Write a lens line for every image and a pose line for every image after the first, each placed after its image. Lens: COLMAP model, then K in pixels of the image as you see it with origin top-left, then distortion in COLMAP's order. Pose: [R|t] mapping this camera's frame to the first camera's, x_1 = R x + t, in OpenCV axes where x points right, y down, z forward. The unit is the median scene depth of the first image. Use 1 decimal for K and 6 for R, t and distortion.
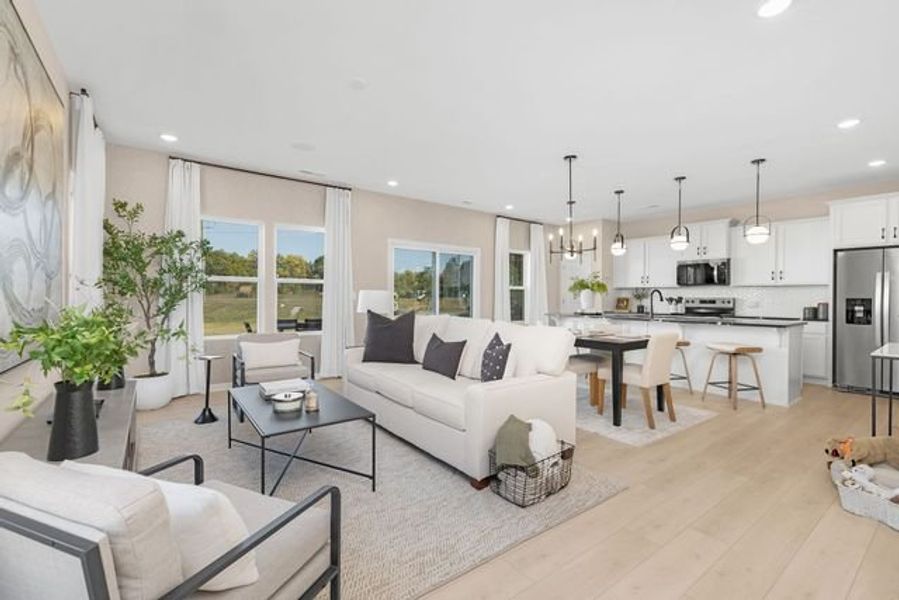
lens RADIAL K [[395.0, 0, 447.2], [0, 395.0, 298.7], [0, 0, 1]] dist [0.000396, 0.002389]
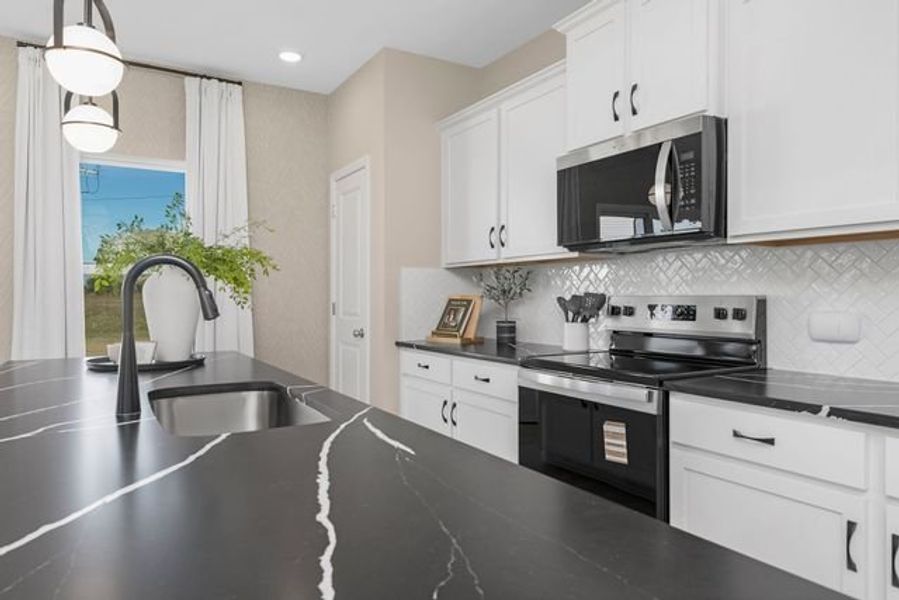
lens RADIAL K [[582.1, 0, 444.3], [0, 582.1, 296.2], [0, 0, 1]] dist [0.000302, -0.000913]
pose [[0.993832, -0.005025, -0.110784, 0.723428], [0.004461, 0.999976, -0.005335, -0.001648], [0.110808, 0.004808, 0.993830, 0.800325]]
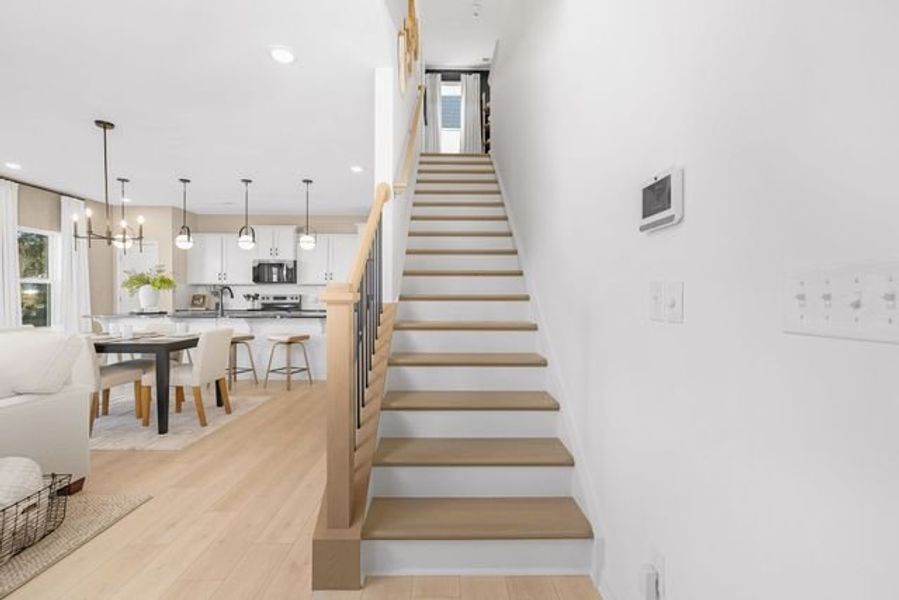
lens RADIAL K [[395.0, 0, 449.6], [0, 395.0, 298.1], [0, 0, 1]] dist [0.000396, 0.002389]
pose [[0.591056, -0.008843, 0.806582, 0.056823], [0.003918, 0.999960, 0.008091, 0.001069], [-0.806621, -0.001622, 0.591067, -0.055420]]
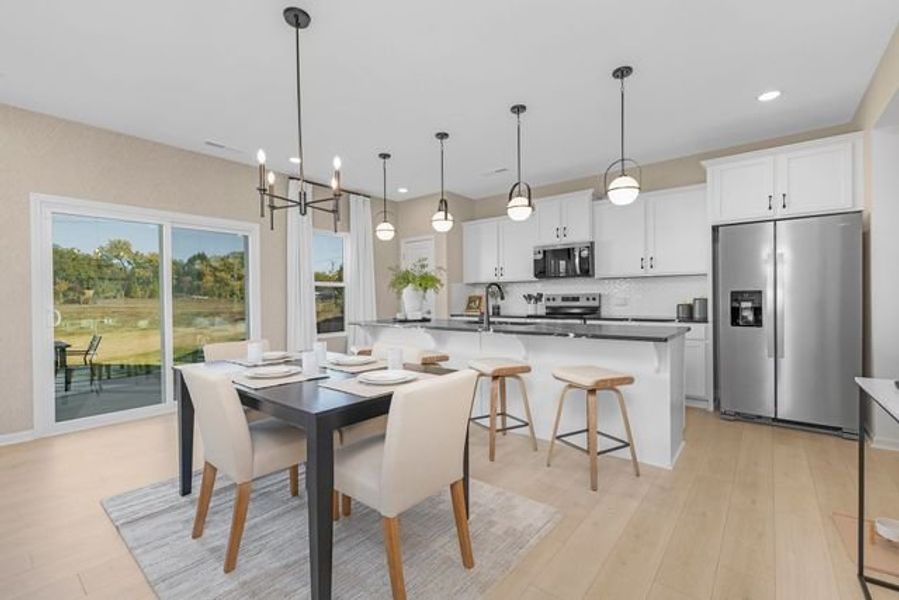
lens RADIAL K [[395.0, 0, 446.9], [0, 395.0, 300.2], [0, 0, 1]] dist [0.000396, 0.002389]
pose [[0.971360, -0.019040, 0.236850, 0.311571], [0.018455, 0.999819, 0.004687, 0.002472], [-0.236896, -0.000182, 0.971535, 0.395423]]
